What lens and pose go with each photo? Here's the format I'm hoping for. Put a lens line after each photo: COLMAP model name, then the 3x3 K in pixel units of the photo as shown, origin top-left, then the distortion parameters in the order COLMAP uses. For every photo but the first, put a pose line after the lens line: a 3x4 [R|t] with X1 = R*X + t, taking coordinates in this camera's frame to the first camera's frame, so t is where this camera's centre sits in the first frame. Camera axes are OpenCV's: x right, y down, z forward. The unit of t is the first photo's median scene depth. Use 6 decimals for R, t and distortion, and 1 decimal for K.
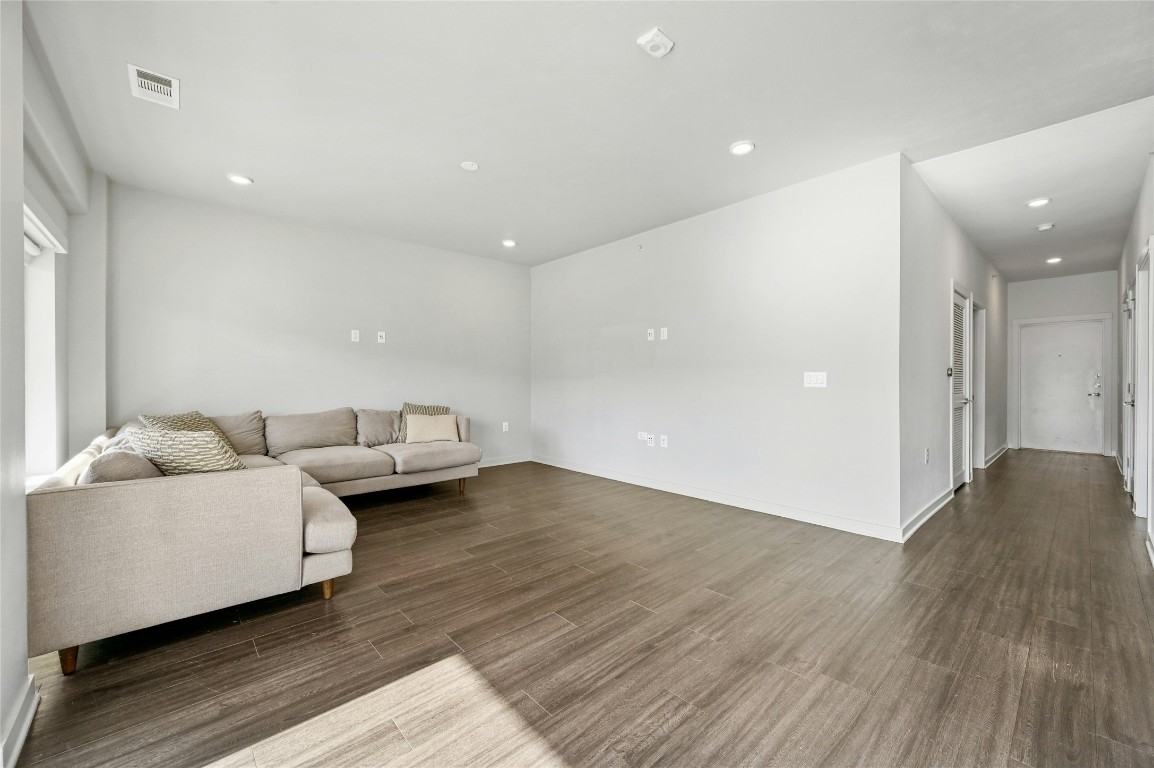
lens RADIAL K [[453.5, 0, 580.9], [0, 453.5, 381.1], [0, 0, 1]] dist [-0.003072, 0.000062]
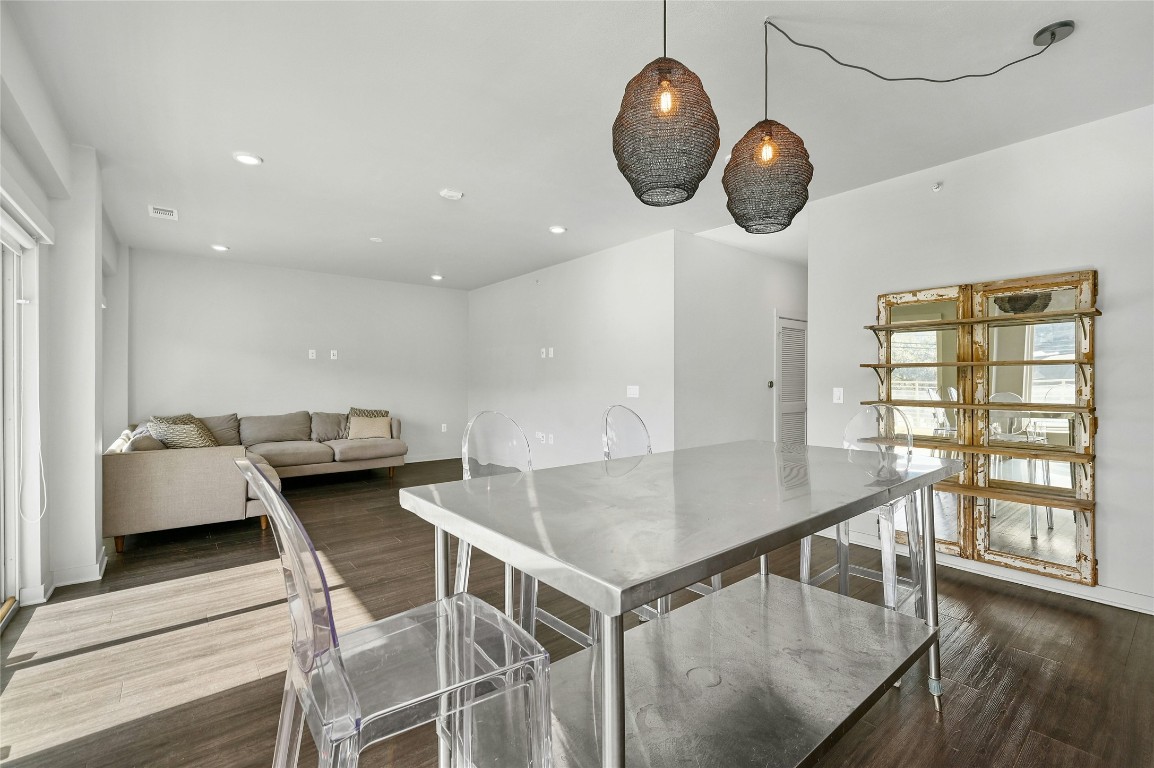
lens RADIAL K [[501.5, 0, 581.2], [0, 501.5, 379.0], [0, 0, 1]] dist [-0.001753, -0.000219]
pose [[0.998728, 0.000134, -0.050414, 0.383033], [-0.000442, 0.999981, -0.006103, -0.027513], [0.050412, 0.006118, 0.998710, -0.424698]]
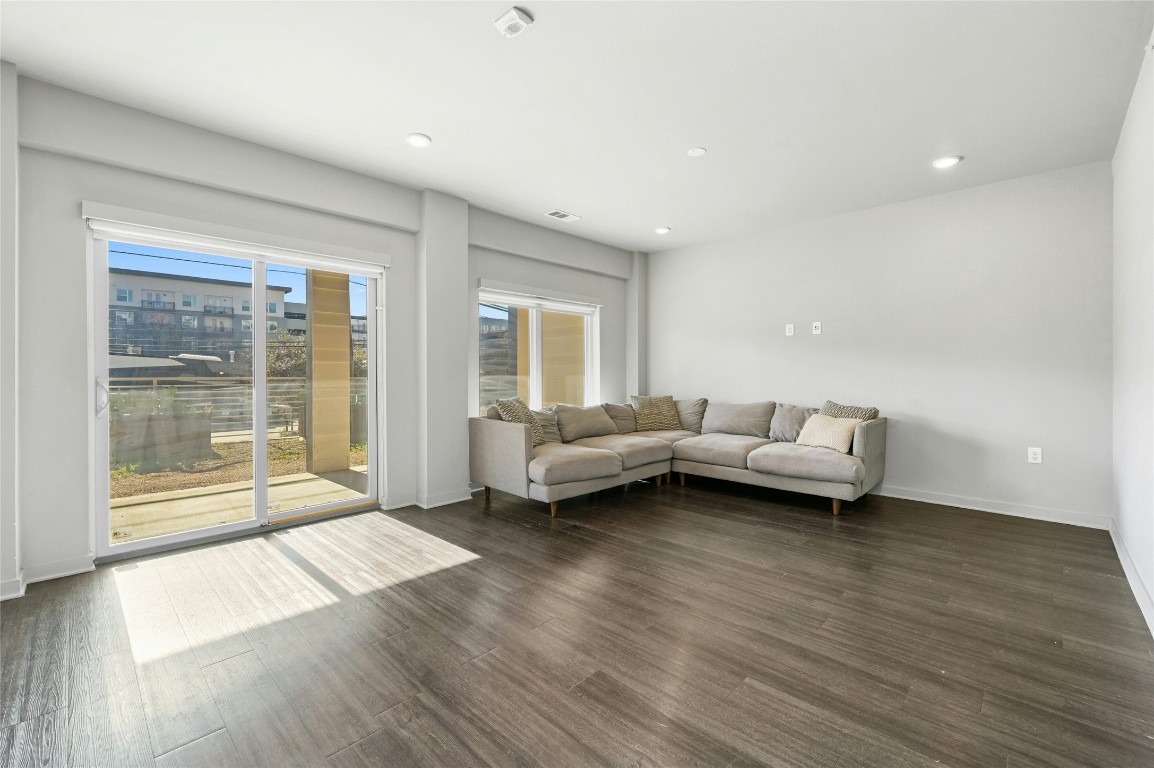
lens RADIAL K [[482.9, 0, 579.5], [0, 482.9, 373.4], [0, 0, 1]] dist [0.000748, -0.000329]
pose [[0.077479, 0.001685, -0.996993, 0.621899], [-0.003211, 0.999994, 0.001440, -0.005733], [0.996989, 0.003090, 0.077484, 0.552061]]
